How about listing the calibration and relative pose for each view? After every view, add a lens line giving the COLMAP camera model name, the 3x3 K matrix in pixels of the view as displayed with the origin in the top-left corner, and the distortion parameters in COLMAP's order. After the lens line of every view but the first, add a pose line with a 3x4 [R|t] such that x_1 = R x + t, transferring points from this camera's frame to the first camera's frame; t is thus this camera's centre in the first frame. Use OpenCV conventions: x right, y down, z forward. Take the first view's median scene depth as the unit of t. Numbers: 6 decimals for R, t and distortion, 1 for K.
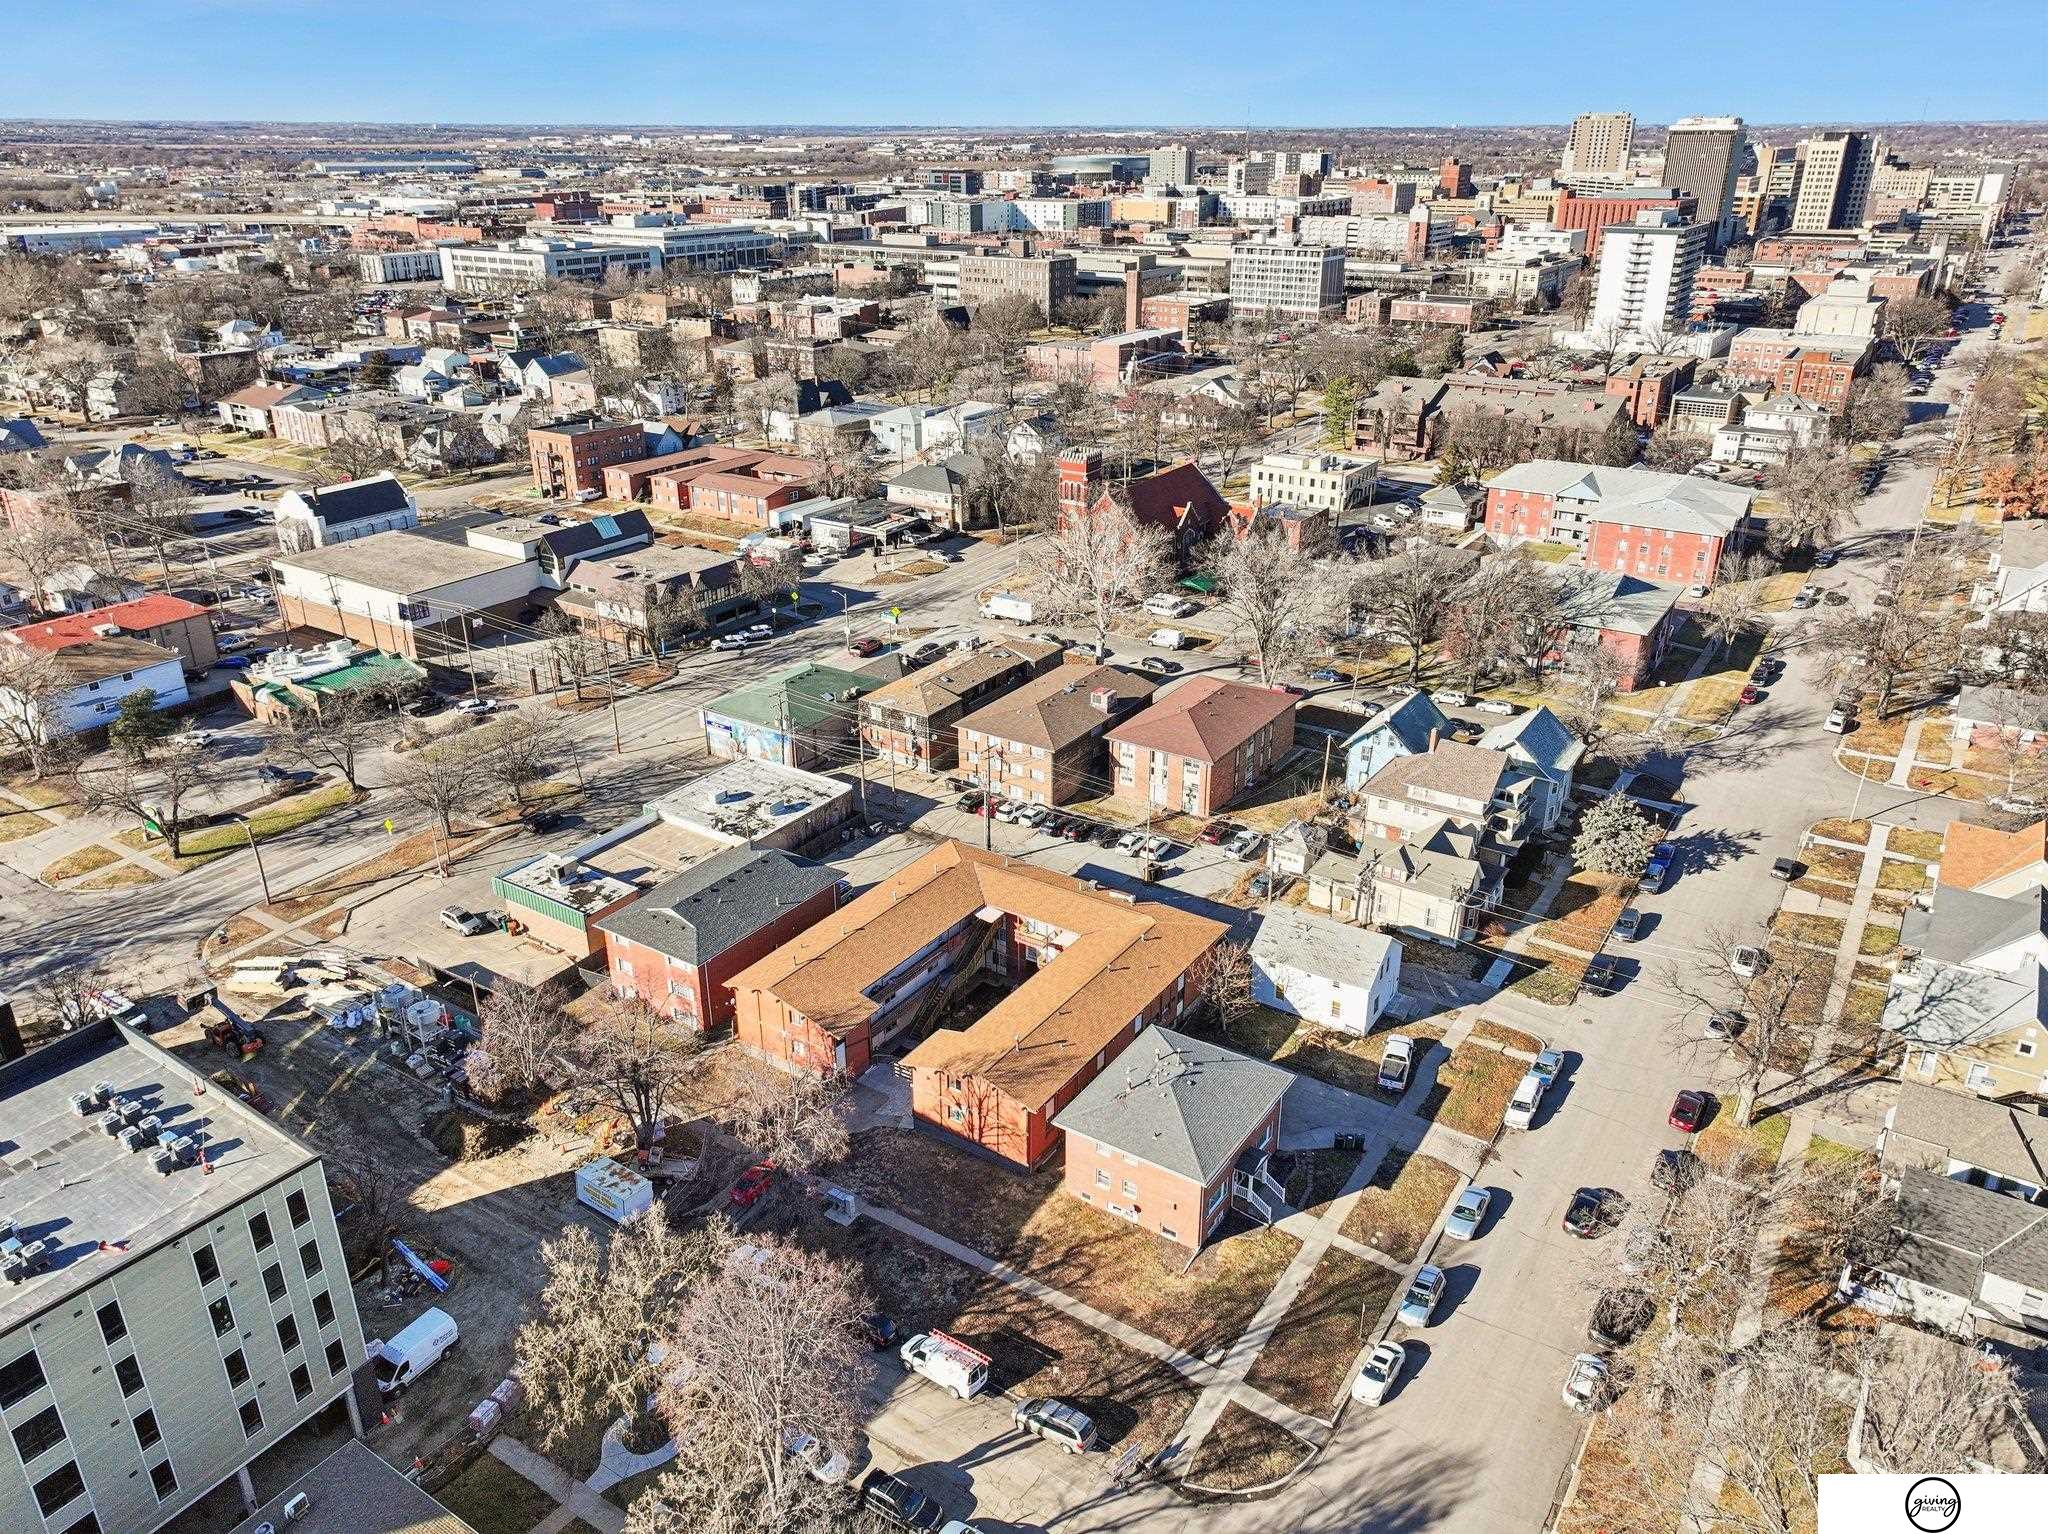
lens RADIAL K [[1438.6, 0, 1024.0], [0, 1438.6, 767.0], [0, 0, 1]] dist [-0.002130, 0.019350]
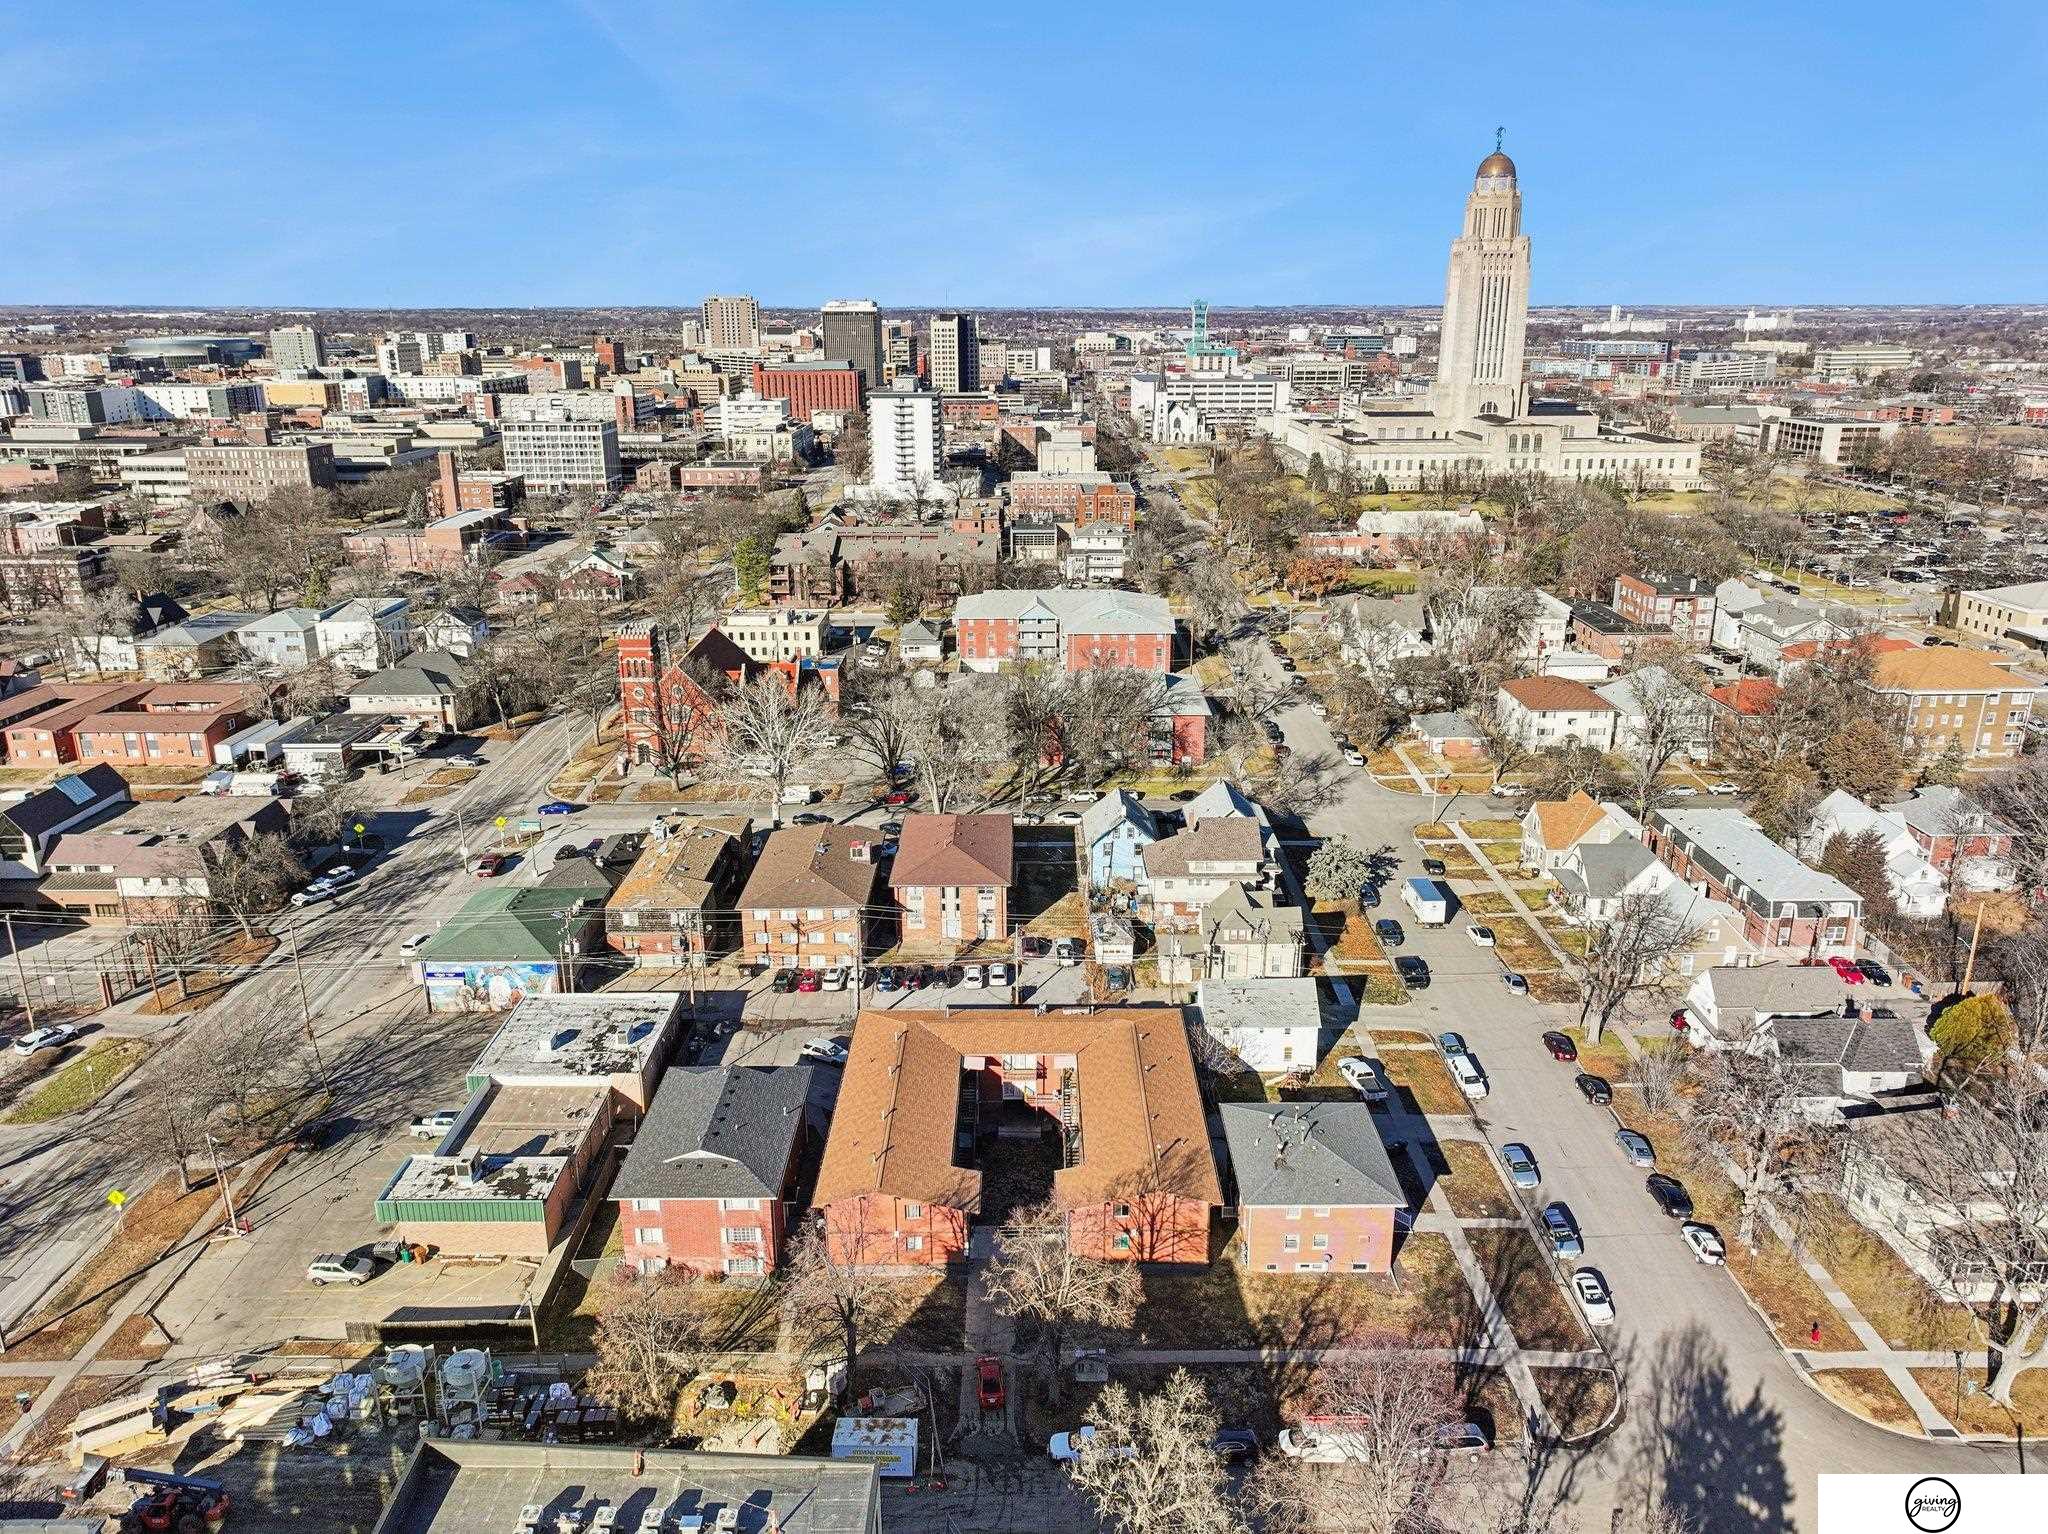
lens RADIAL K [[1438.6, 0, 1024.0], [0, 1438.6, 767.0], [0, 0, 1]] dist [-0.002130, 0.019350]
pose [[0.832327, -0.168756, 0.527972, -0.375987], [0.225536, 0.973219, -0.044478, -0.035063], [-0.506326, 0.156097, 0.848097, 0.078634]]
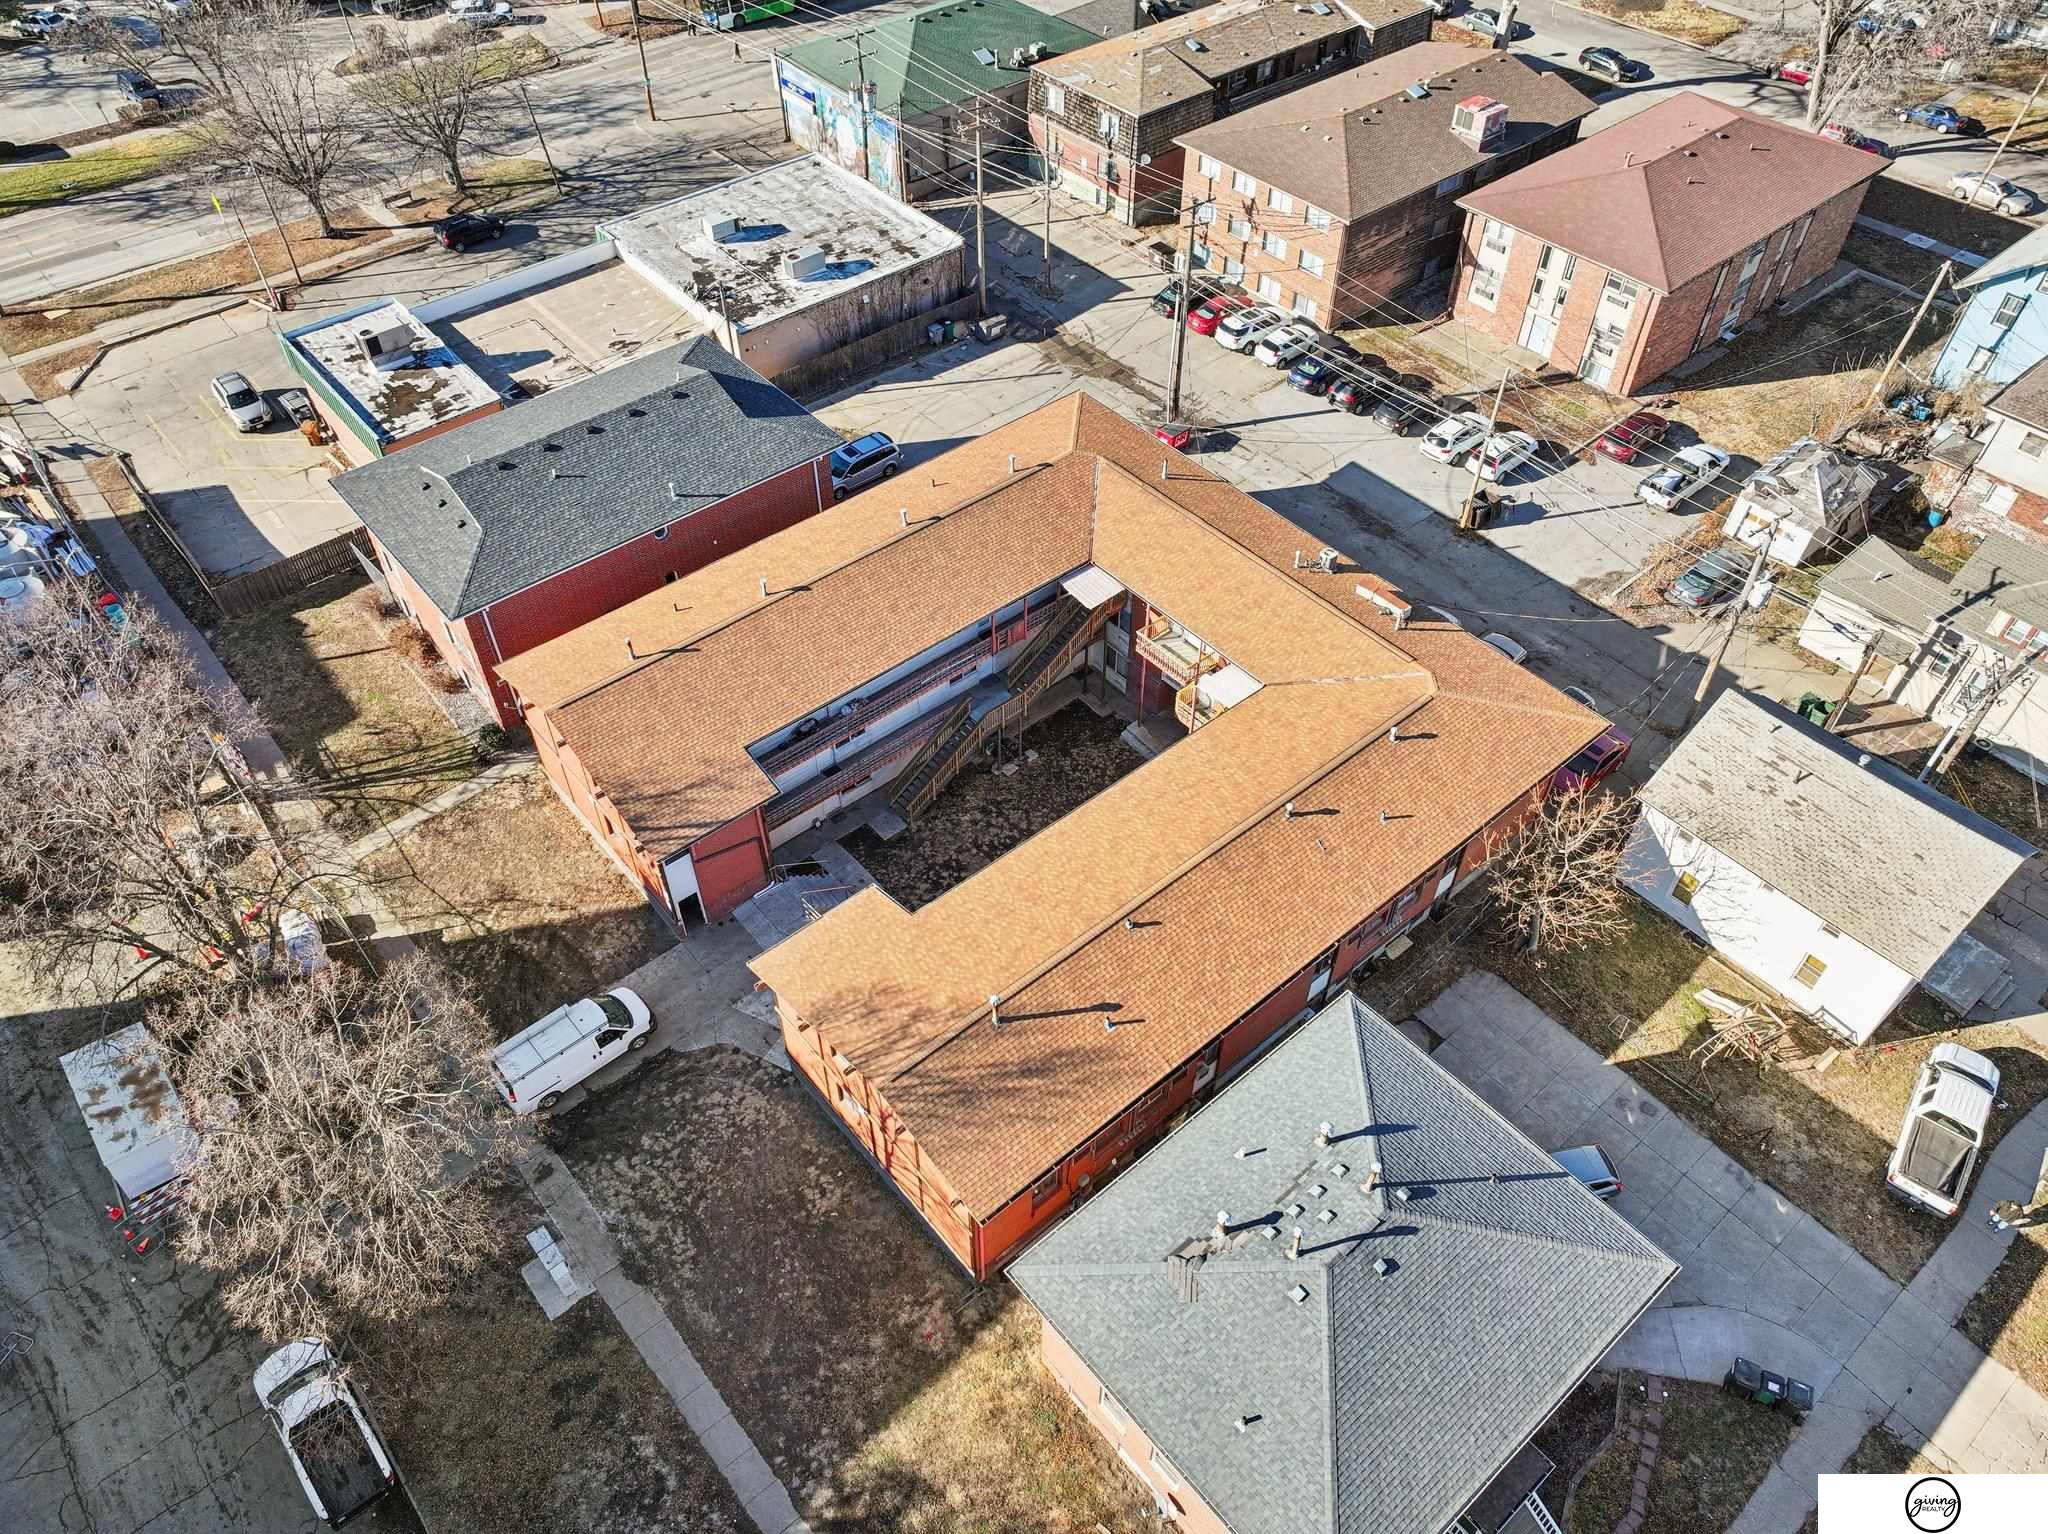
lens RADIAL K [[1438.6, 0, 1024.0], [0, 1438.6, 767.0], [0, 0, 1]] dist [-0.002130, 0.019350]
pose [[0.961737, 0.204412, -0.182421, 0.040642], [-0.117794, 0.909660, 0.398300, -0.023263], [0.247358, -0.361572, 0.898932, 0.419307]]
